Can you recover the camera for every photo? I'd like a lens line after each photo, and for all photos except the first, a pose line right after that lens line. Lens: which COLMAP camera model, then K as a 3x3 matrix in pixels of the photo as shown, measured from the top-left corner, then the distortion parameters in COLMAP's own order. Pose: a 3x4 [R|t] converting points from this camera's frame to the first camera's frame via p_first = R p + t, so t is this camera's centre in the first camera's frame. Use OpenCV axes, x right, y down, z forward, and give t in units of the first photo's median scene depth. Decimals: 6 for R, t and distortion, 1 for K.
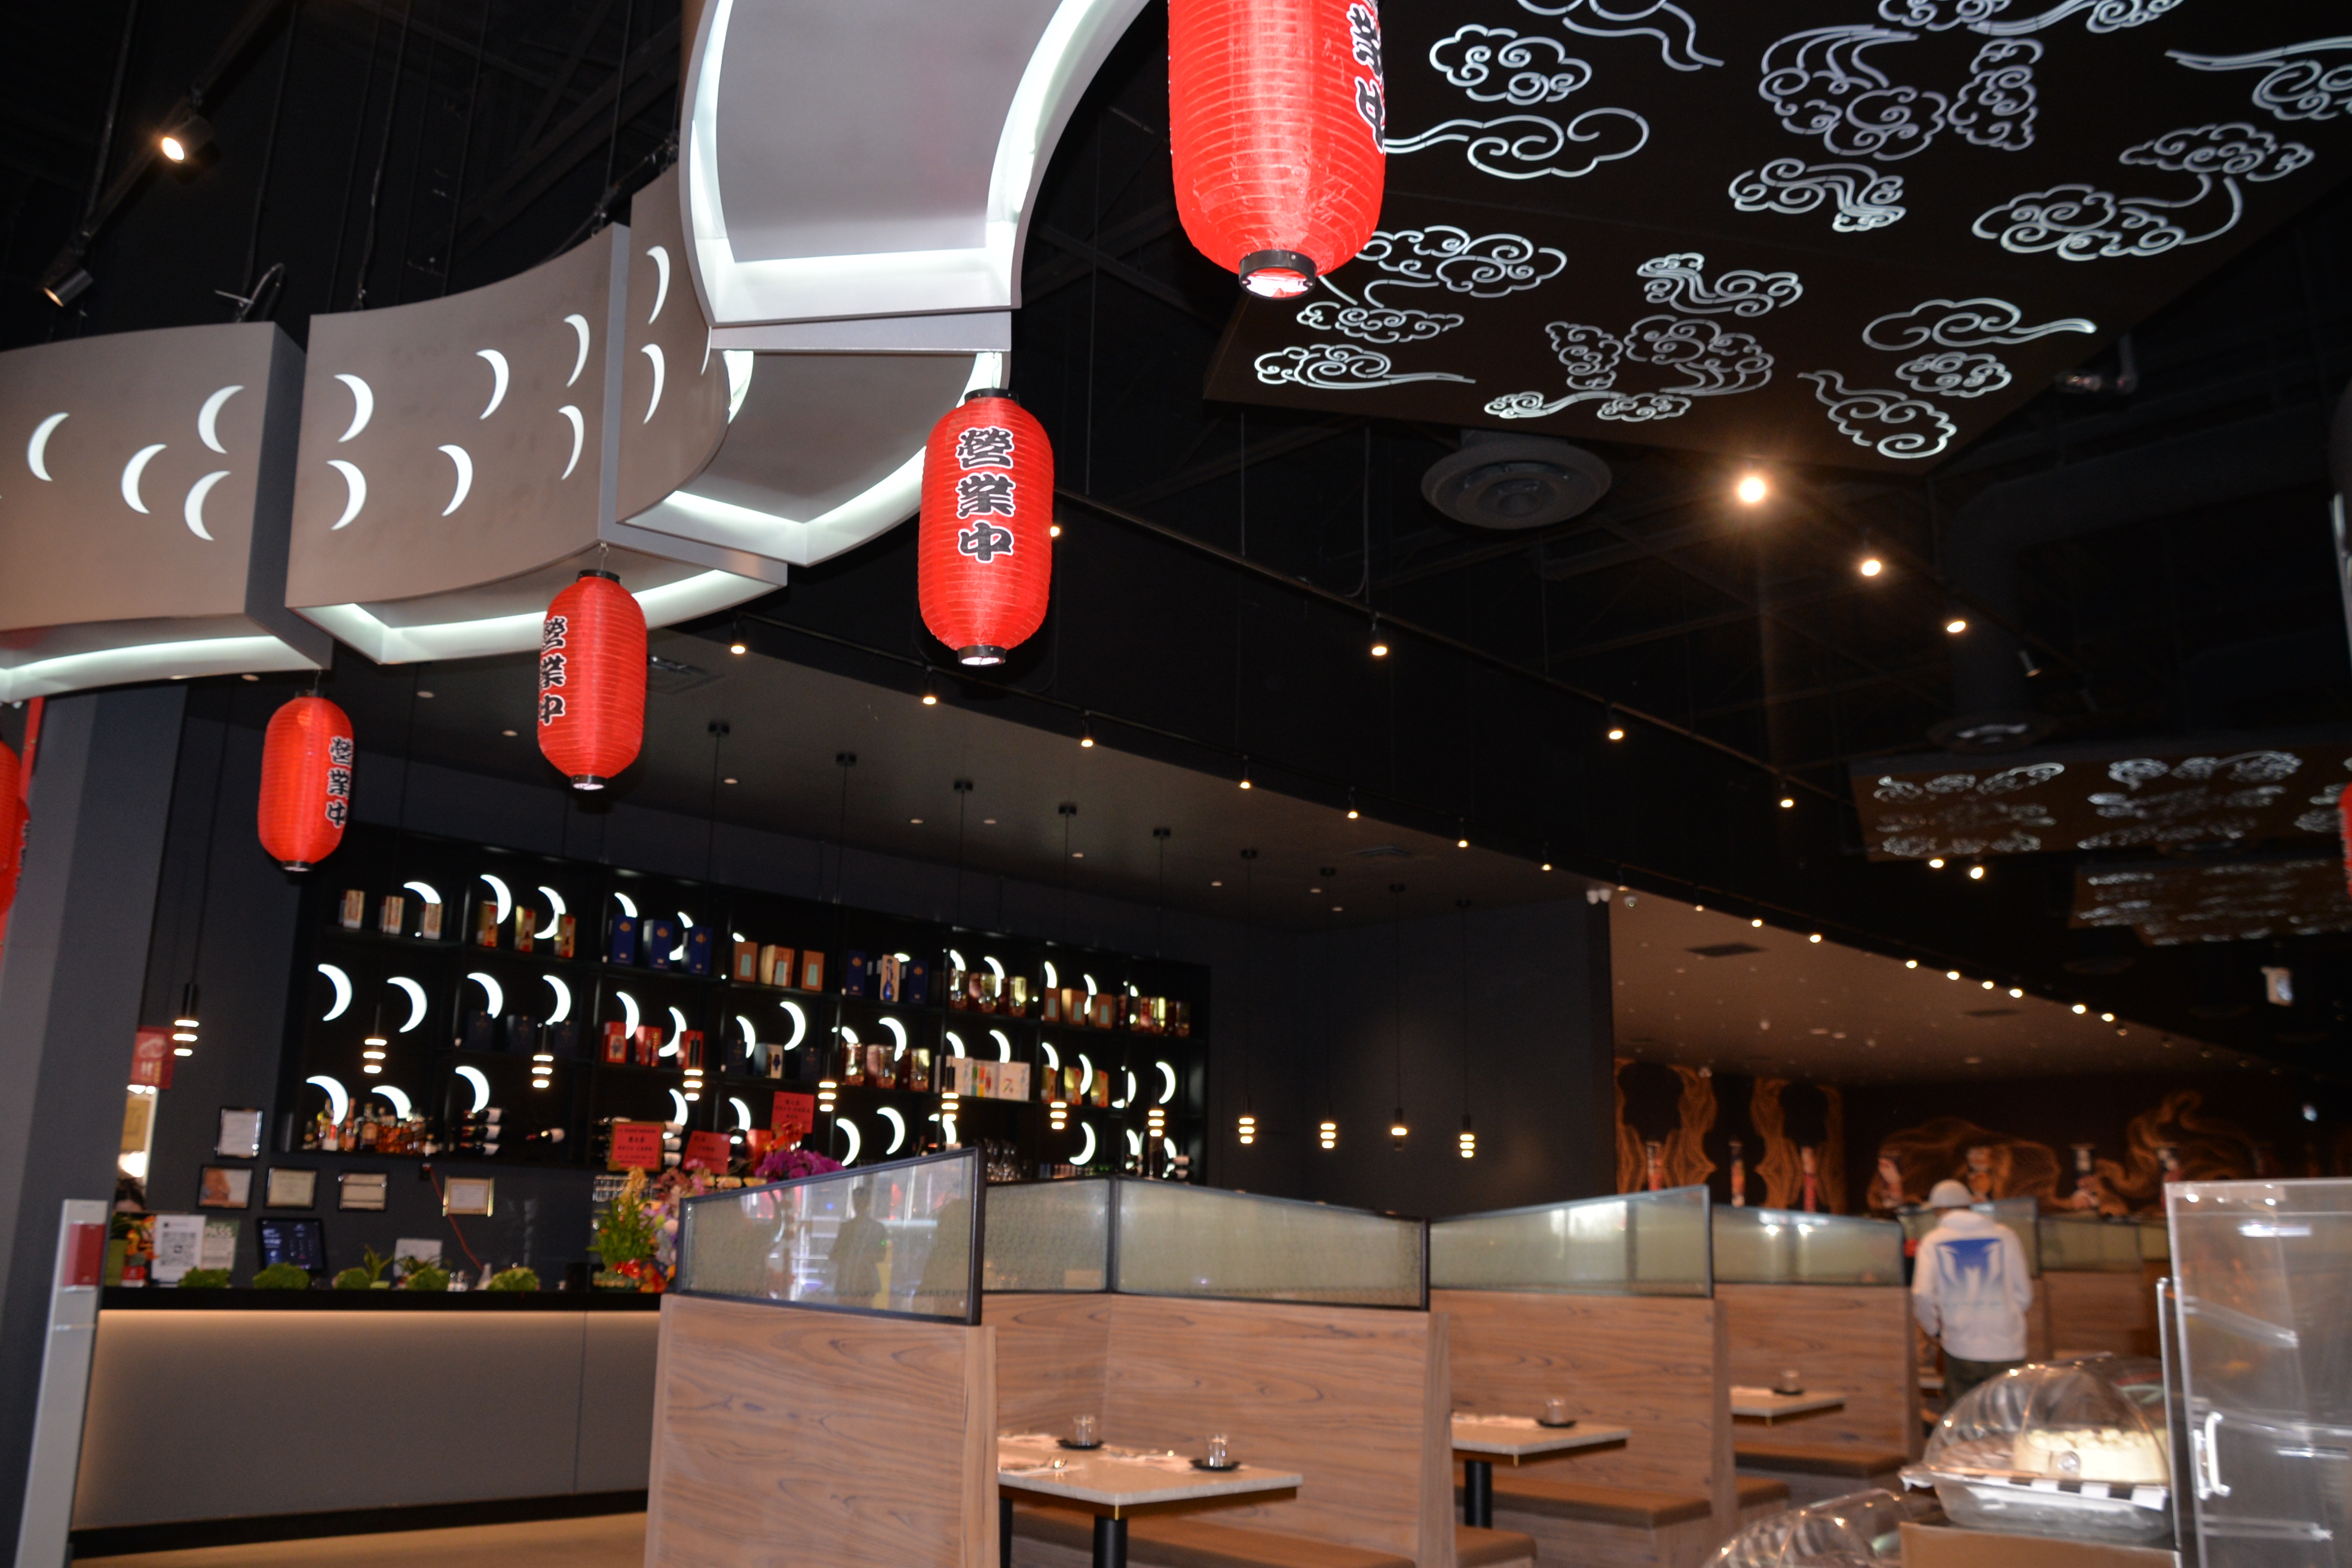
lens RADIAL K [[1881.0, 0, 1176.0], [0, 1881.0, 784.0], [0, 0, 1]] dist [-0.148803, 0.099614]
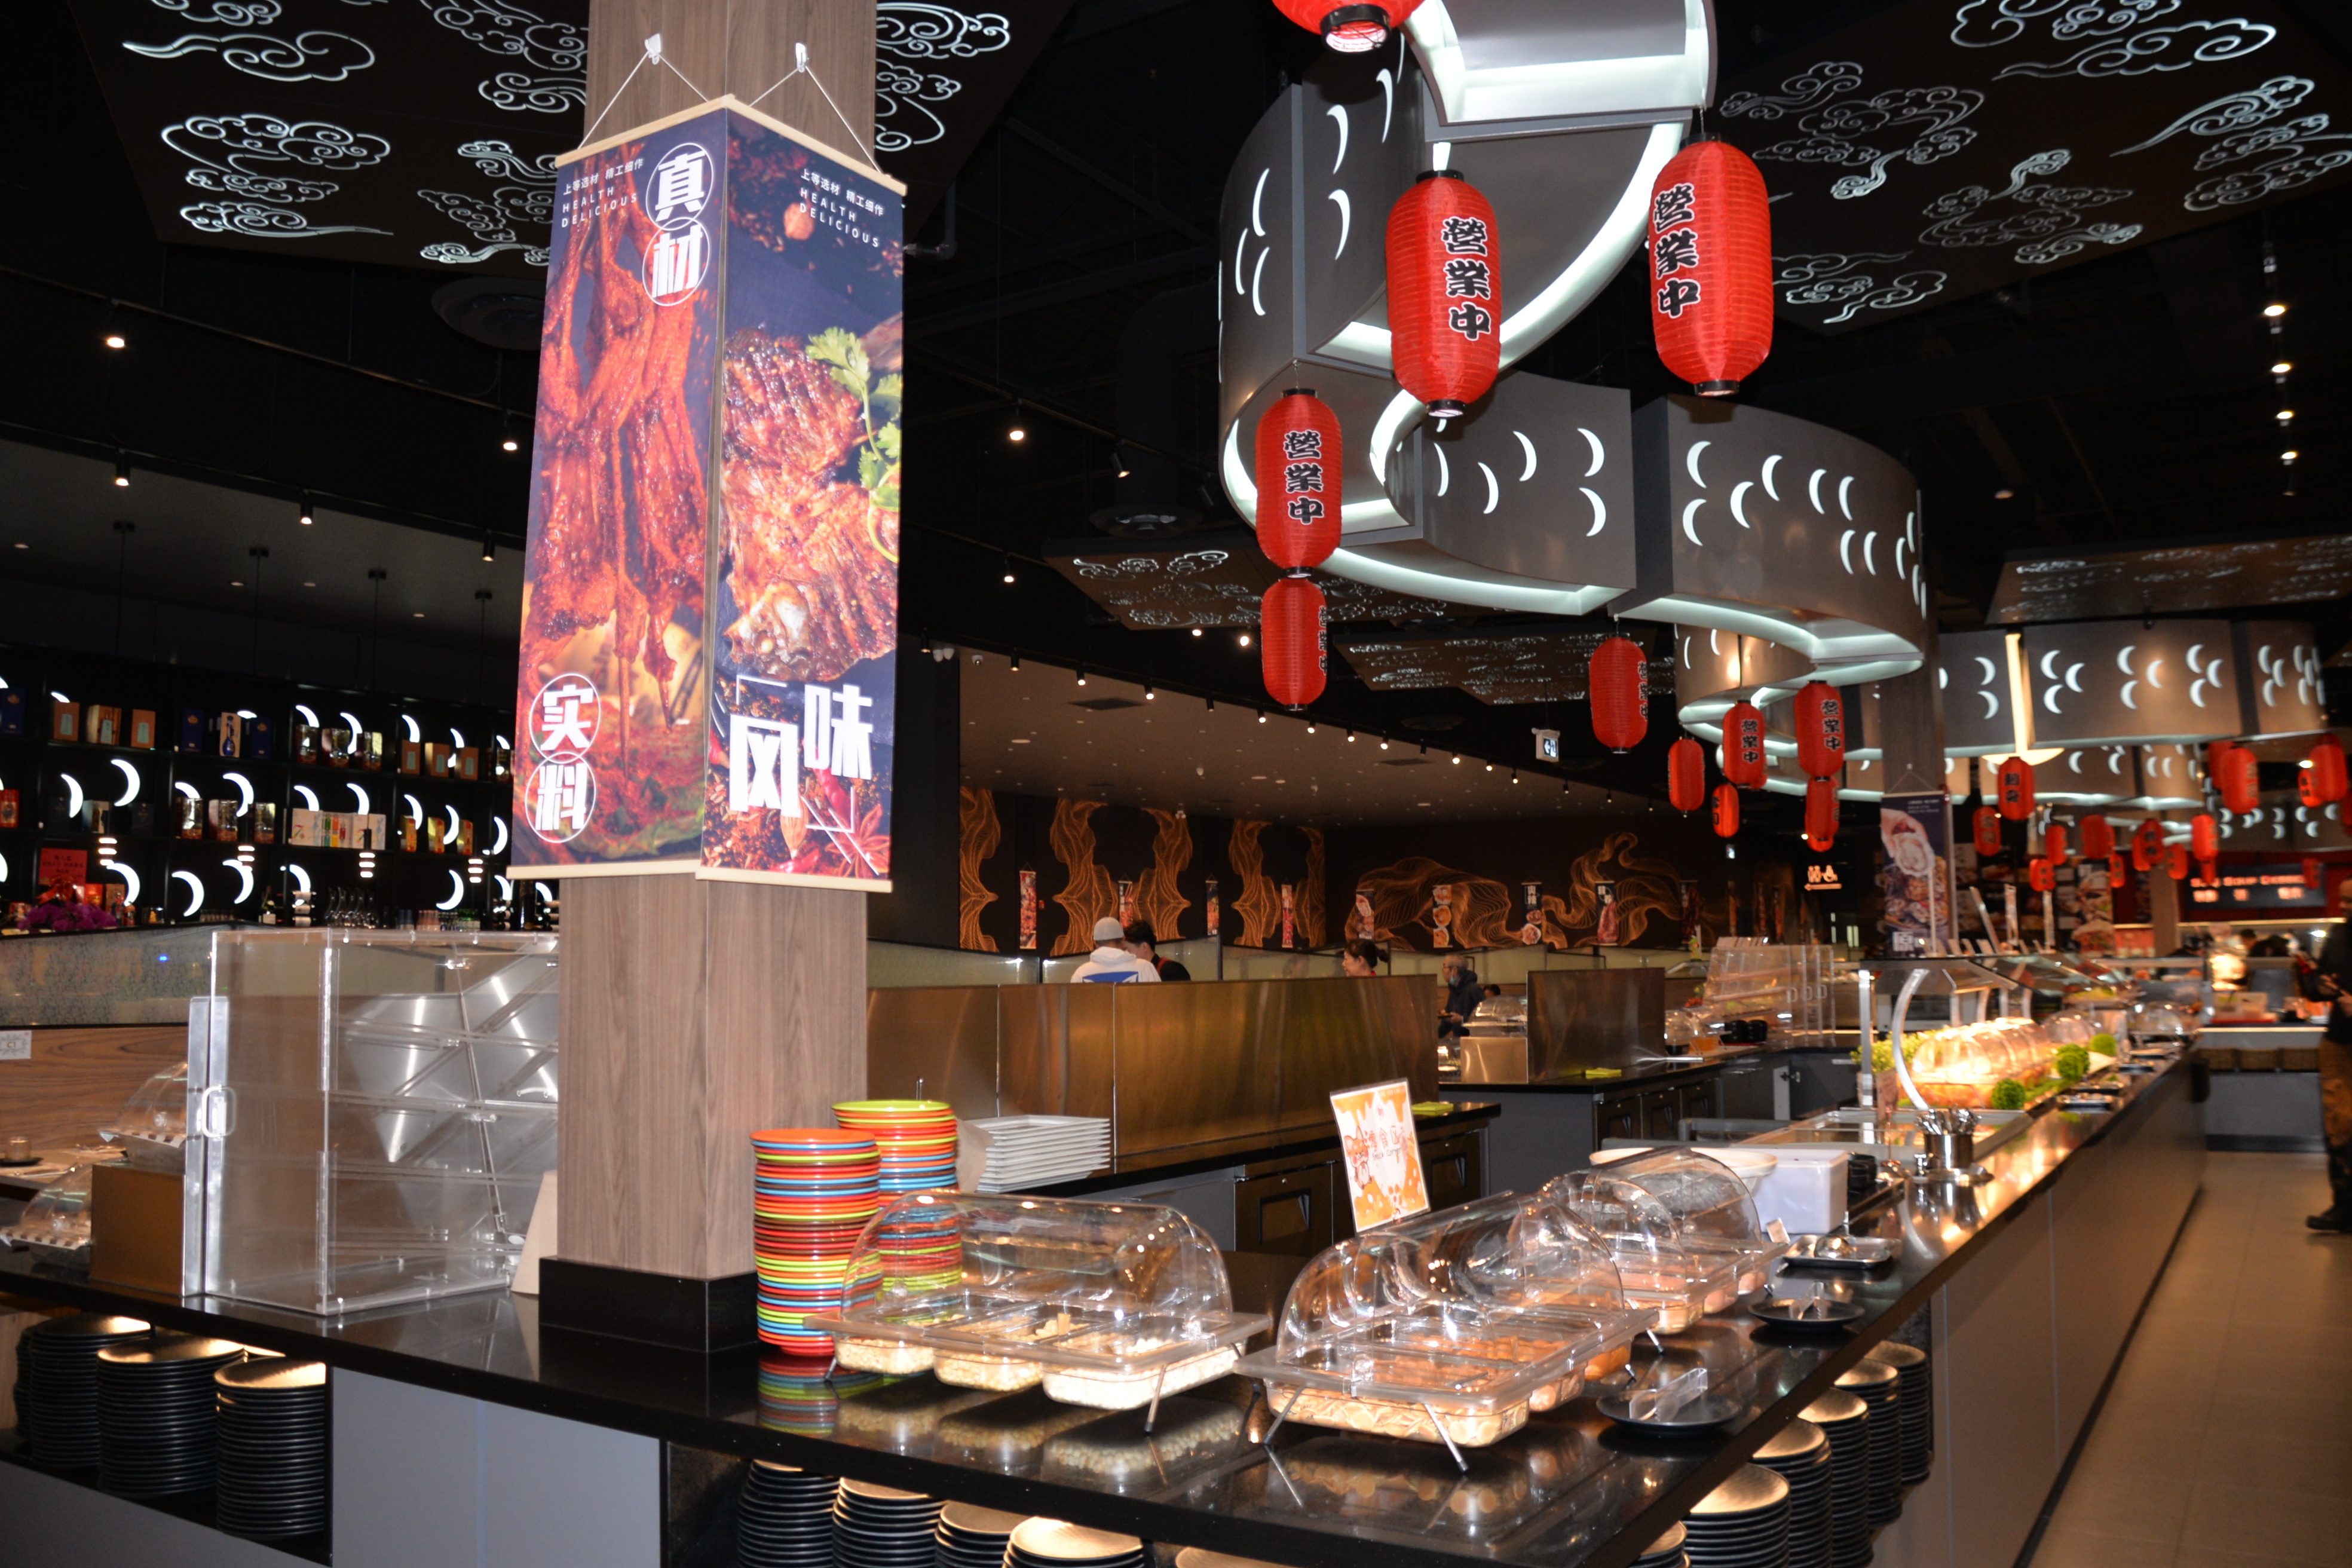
lens RADIAL K [[1881.0, 0, 1176.0], [0, 1881.0, 784.0], [0, 0, 1]] dist [-0.148803, 0.099614]
pose [[0.977792, -0.007454, 0.209445, 0.137293], [-0.021454, 0.990557, 0.135414, -0.015331], [-0.208477, -0.136900, 0.968398, -0.077307]]
